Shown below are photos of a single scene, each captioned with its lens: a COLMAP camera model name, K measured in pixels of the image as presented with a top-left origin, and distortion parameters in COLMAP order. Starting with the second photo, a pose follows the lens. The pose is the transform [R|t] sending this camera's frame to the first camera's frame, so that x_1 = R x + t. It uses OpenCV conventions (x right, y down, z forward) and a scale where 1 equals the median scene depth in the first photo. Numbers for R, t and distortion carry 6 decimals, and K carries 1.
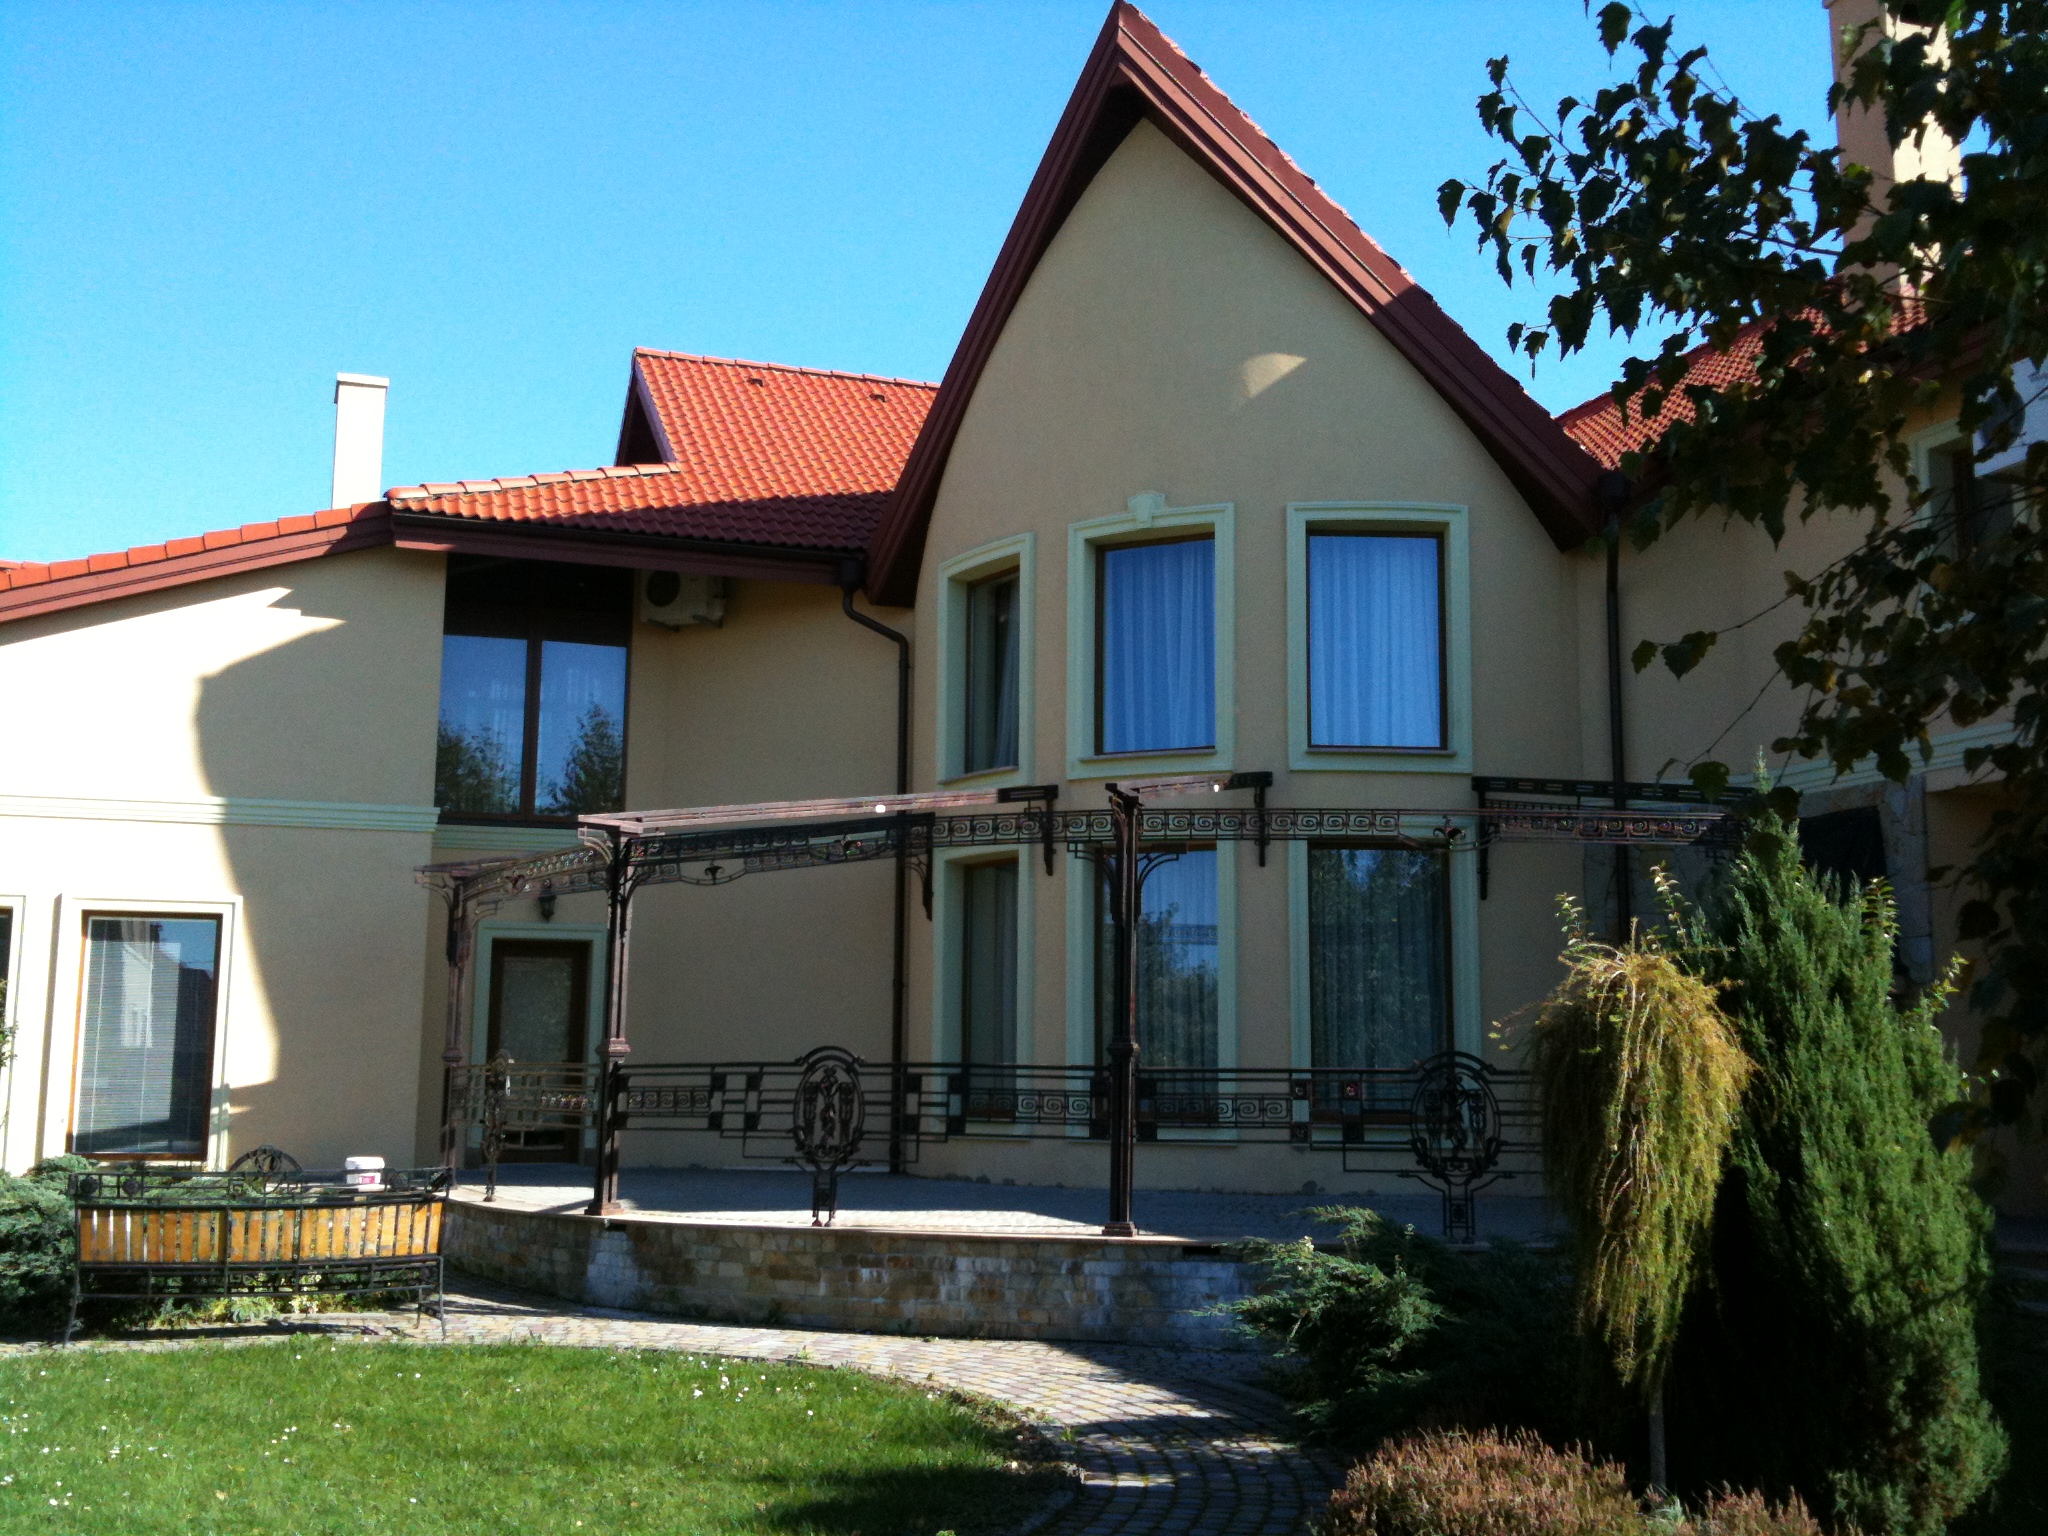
lens RADIAL K [[2151.4, 0, 1024.0], [0, 2151.4, 768.0], [0, 0, 1]] dist [0.162666, -0.409500]
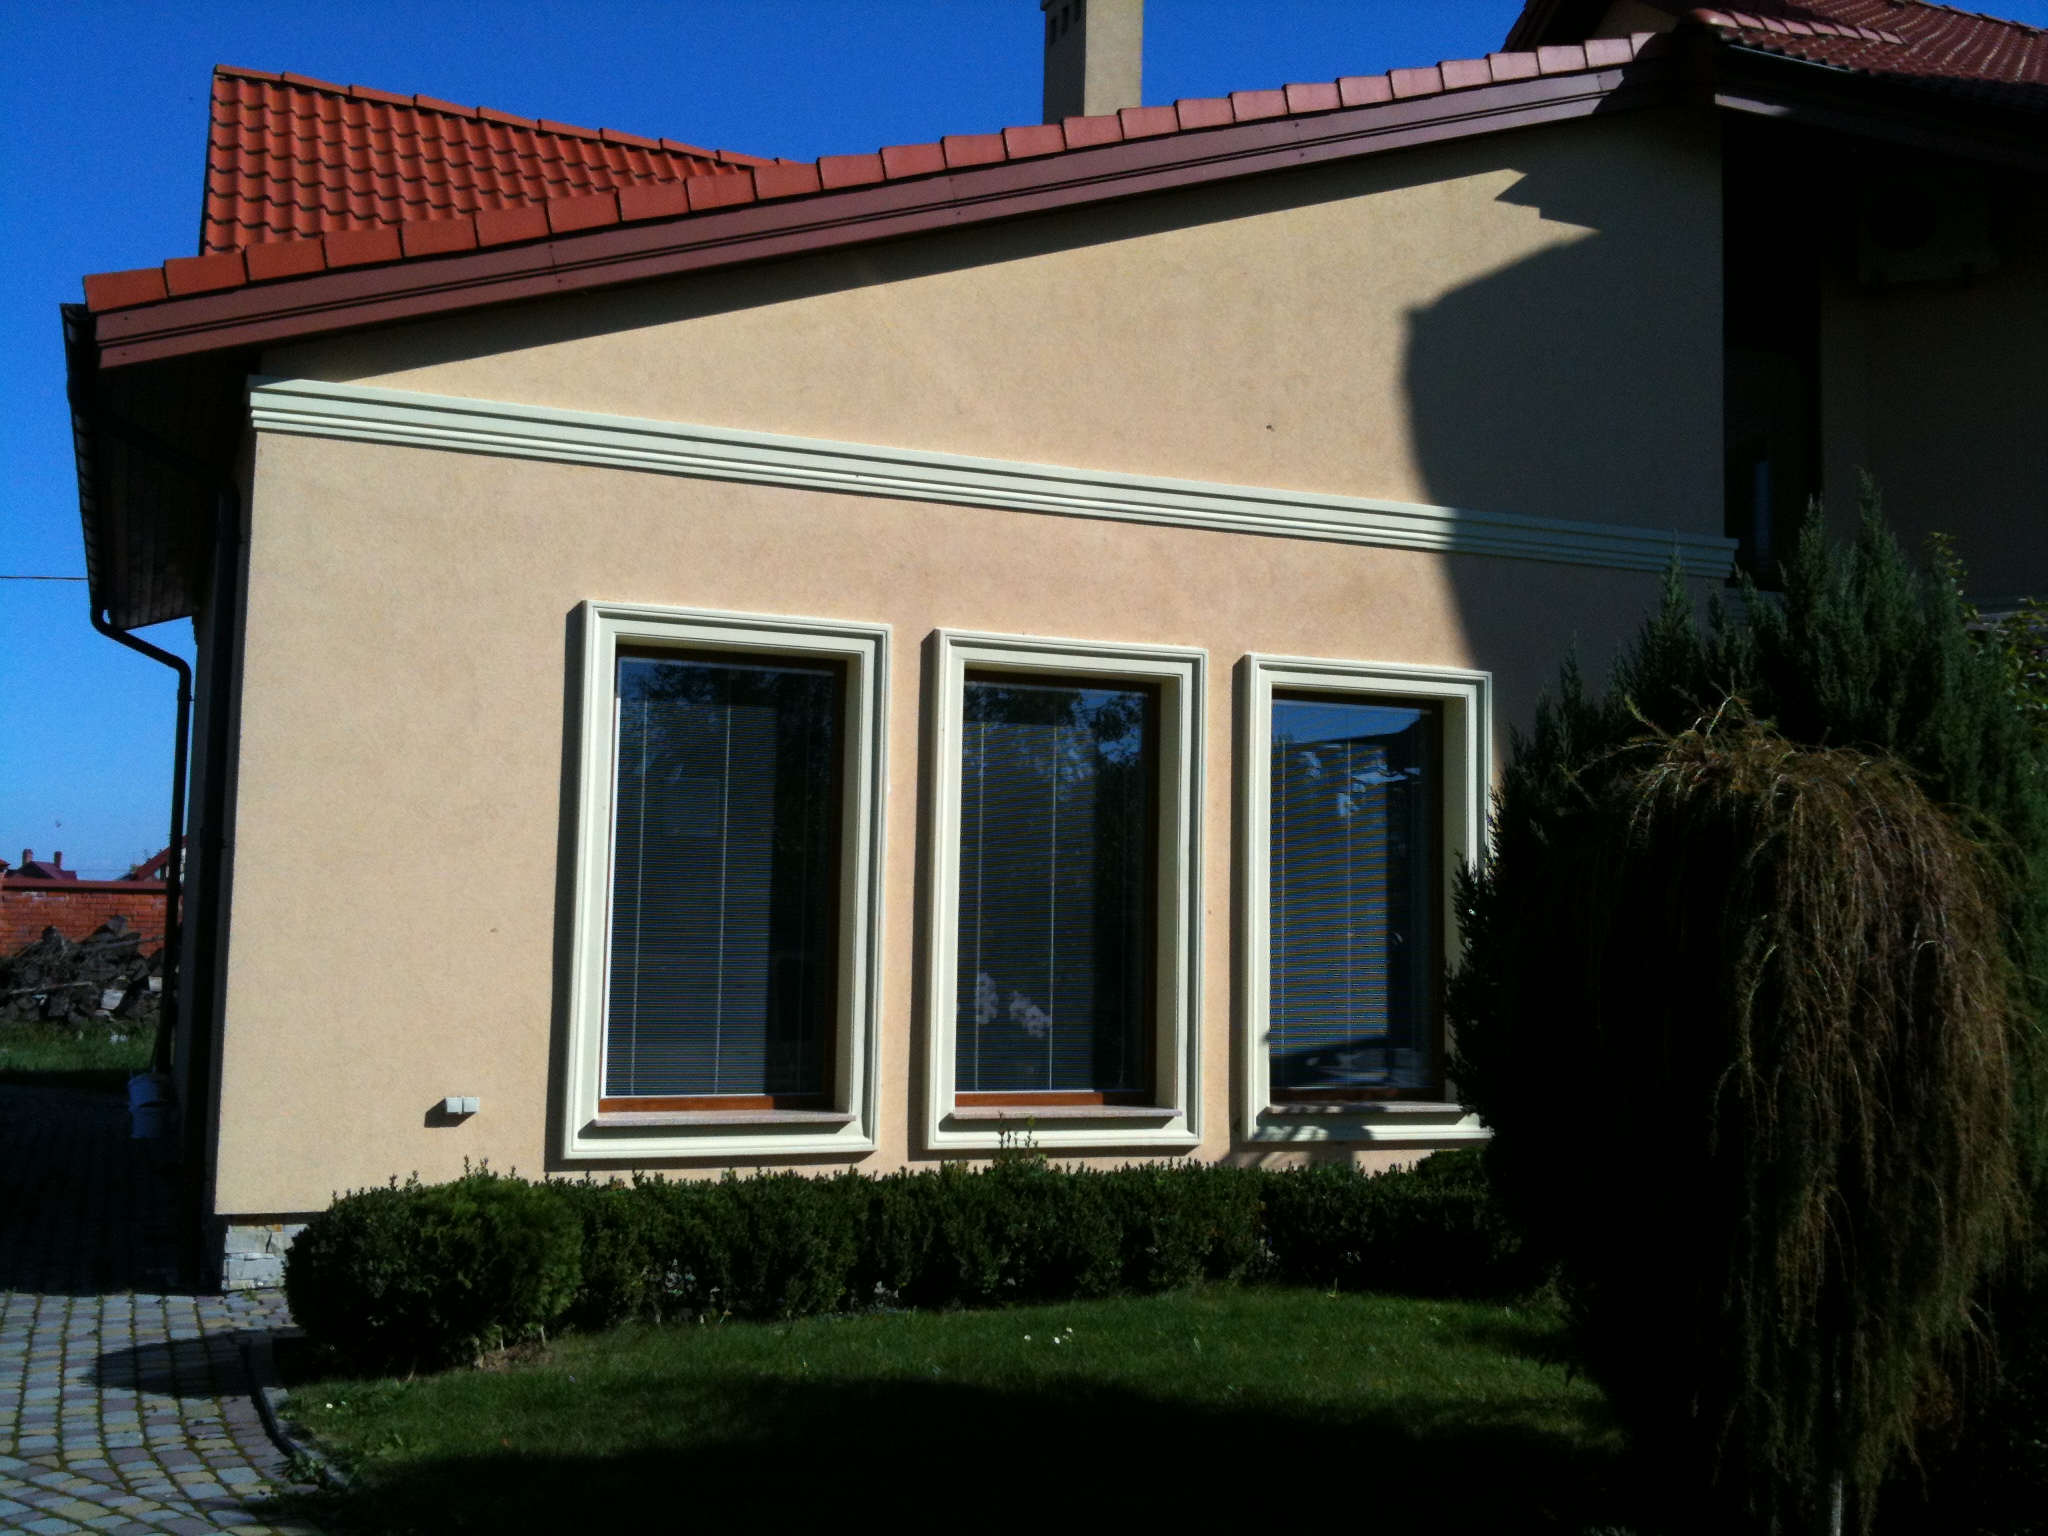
lens RADIAL K [[2219.0, 0, 1035.2], [0, 2219.0, 692.4], [0, 0, 1]] dist [0.059244, -0.148906]
pose [[0.994104, 0.020324, 0.106507, -0.760726], [-0.023764, 0.999233, 0.031129, 0.067158], [-0.105793, -0.033477, 0.993825, 0.552775]]
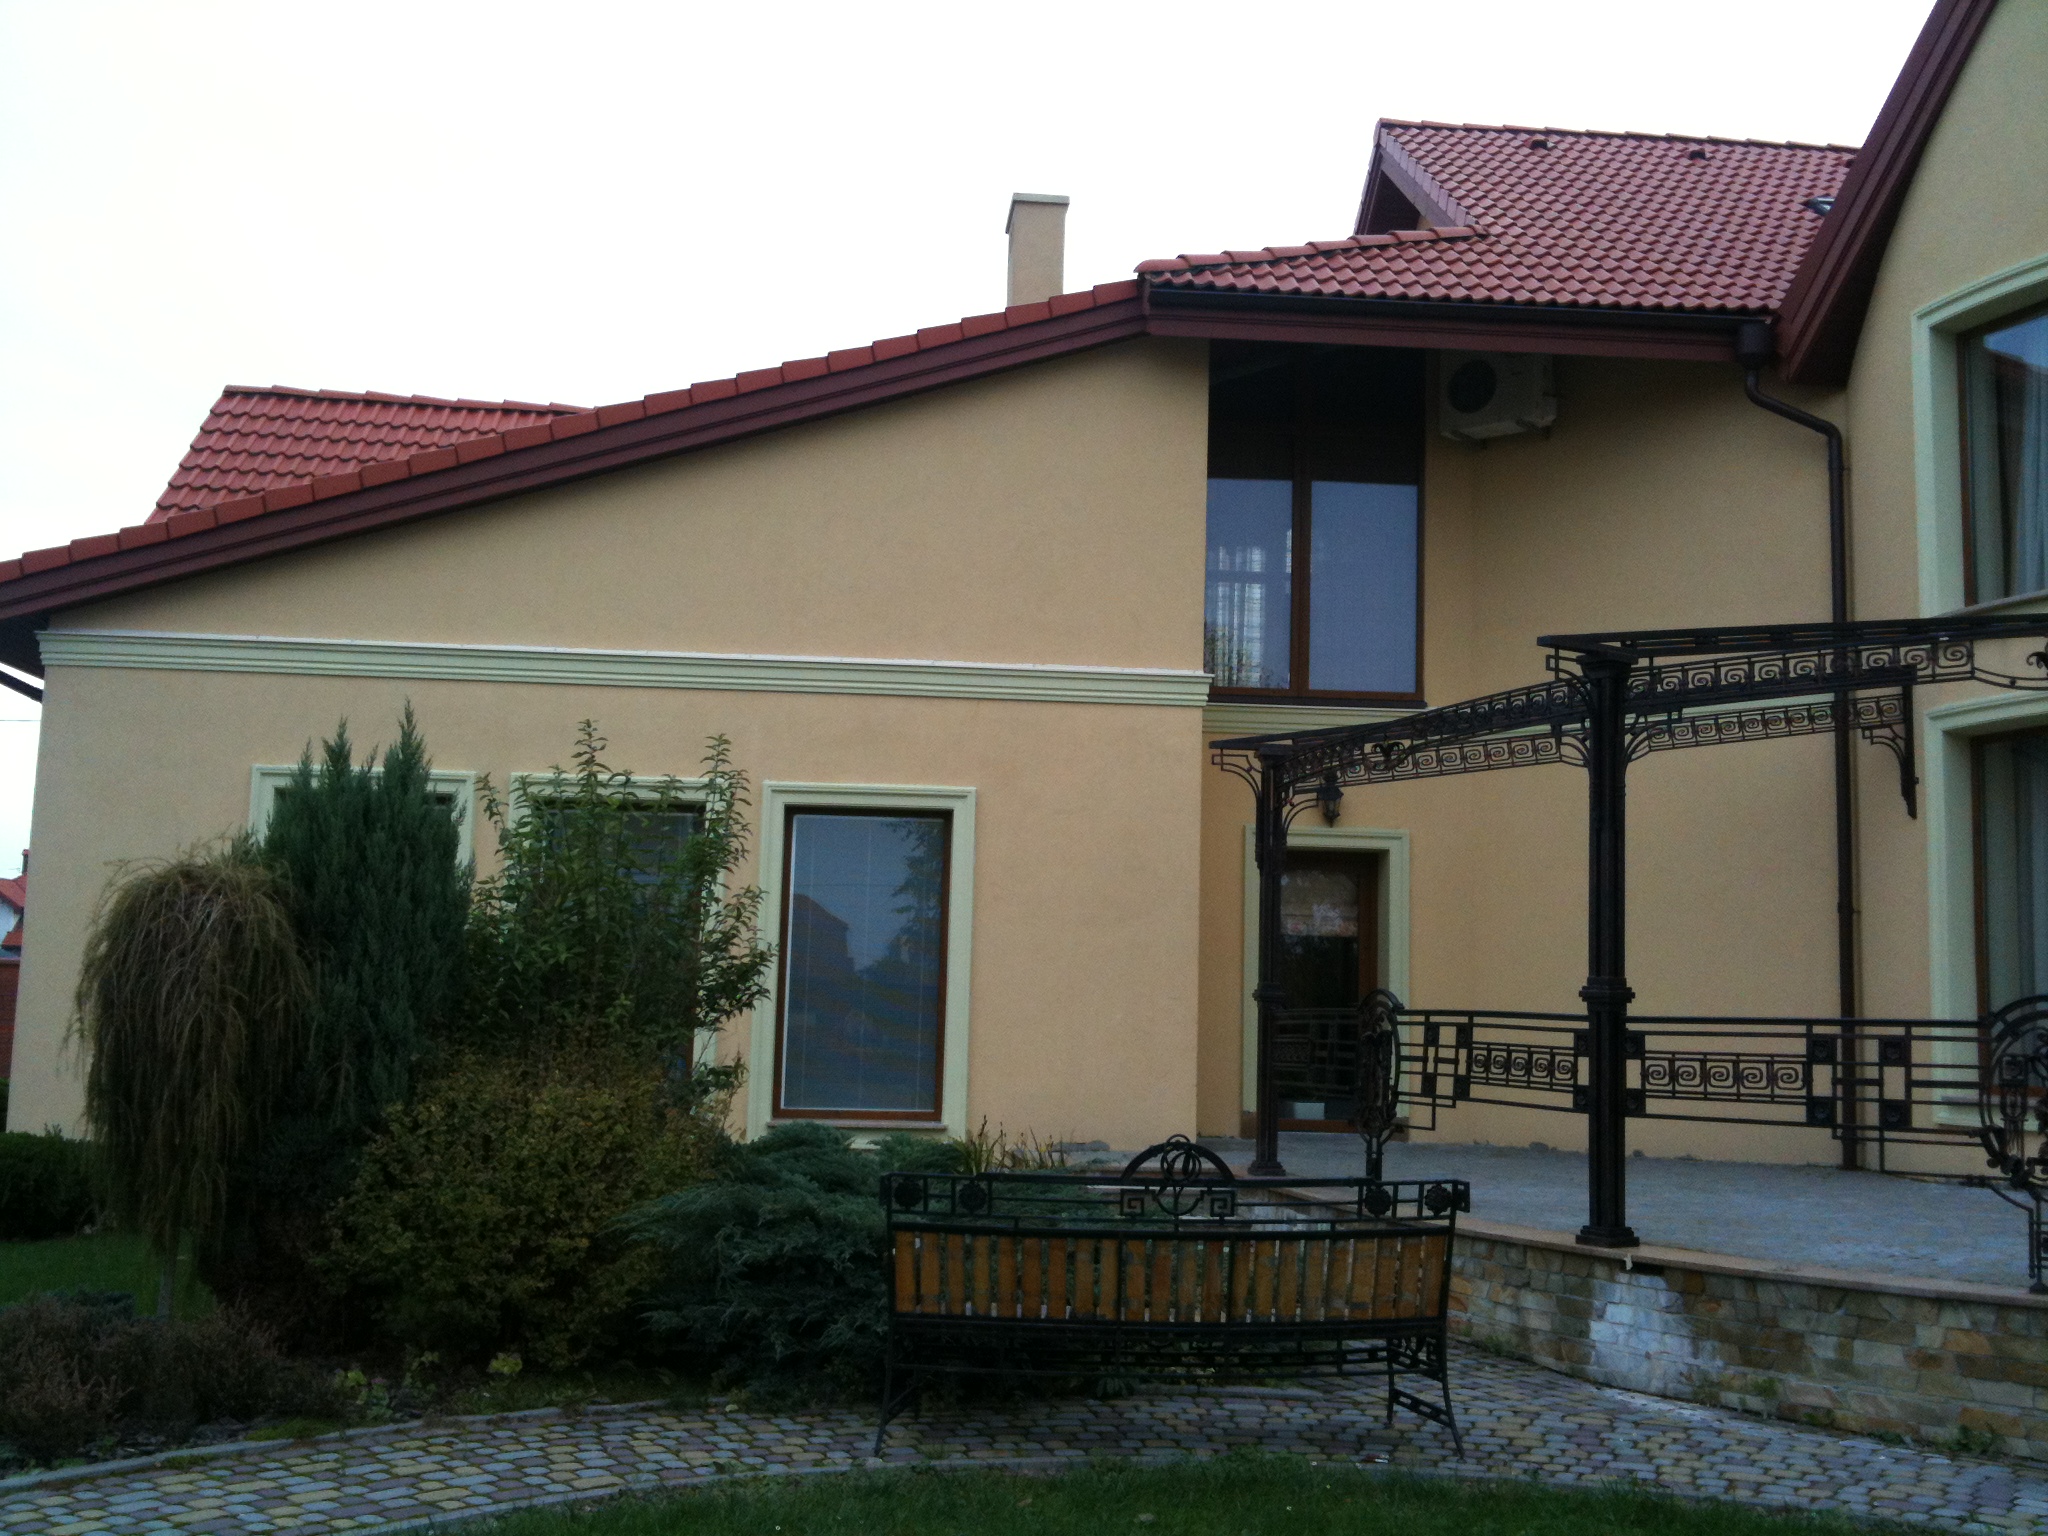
lens RADIAL K [[2199.7, 0, 1075.1], [0, 2199.7, 761.3], [0, 0, 1]] dist [0.002907, 0.018836]
pose [[0.975702, -0.012494, -0.218746, -0.209869], [0.017834, 0.999589, 0.022454, 0.044342], [0.218376, -0.025810, 0.975523, 0.337586]]
